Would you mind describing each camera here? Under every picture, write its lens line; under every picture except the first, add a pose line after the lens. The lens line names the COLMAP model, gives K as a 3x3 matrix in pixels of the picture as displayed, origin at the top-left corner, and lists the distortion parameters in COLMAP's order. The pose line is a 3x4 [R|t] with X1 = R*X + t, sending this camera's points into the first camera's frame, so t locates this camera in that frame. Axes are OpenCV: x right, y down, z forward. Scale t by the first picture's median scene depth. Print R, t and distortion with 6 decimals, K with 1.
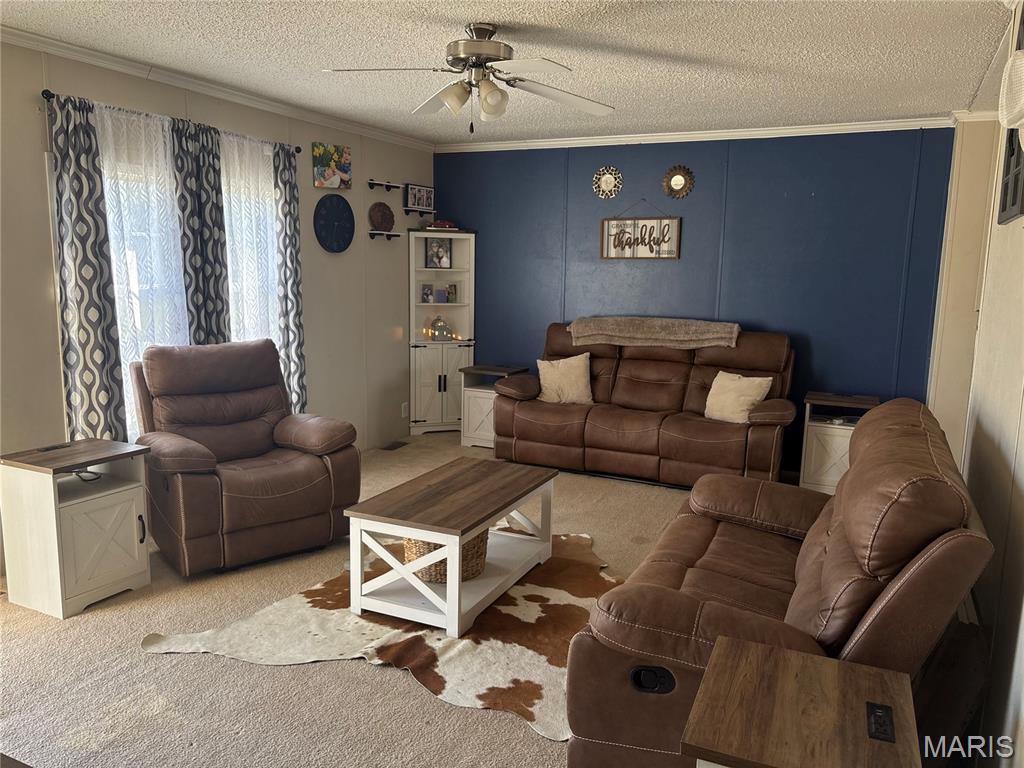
lens RADIAL K [[777.4, 0, 514.1], [0, 777.4, 385.0], [0, 0, 1]] dist [0.001430, -0.011686]
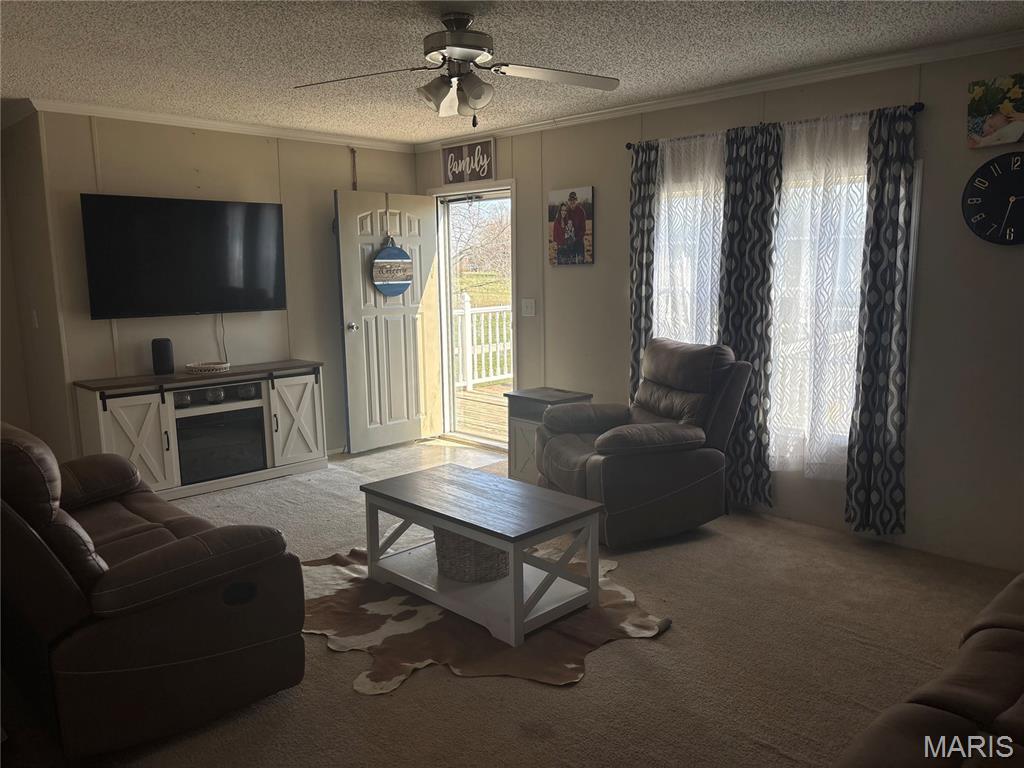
lens RADIAL K [[777.4, 0, 514.5], [0, 777.4, 386.8], [0, 0, 1]] dist [0.001430, -0.011686]
pose [[-0.351356, 0.135488, -0.926387, 0.770311], [-0.131845, 0.972453, 0.192231, -0.188573], [0.926912, 0.189681, -0.323814, 1.275665]]
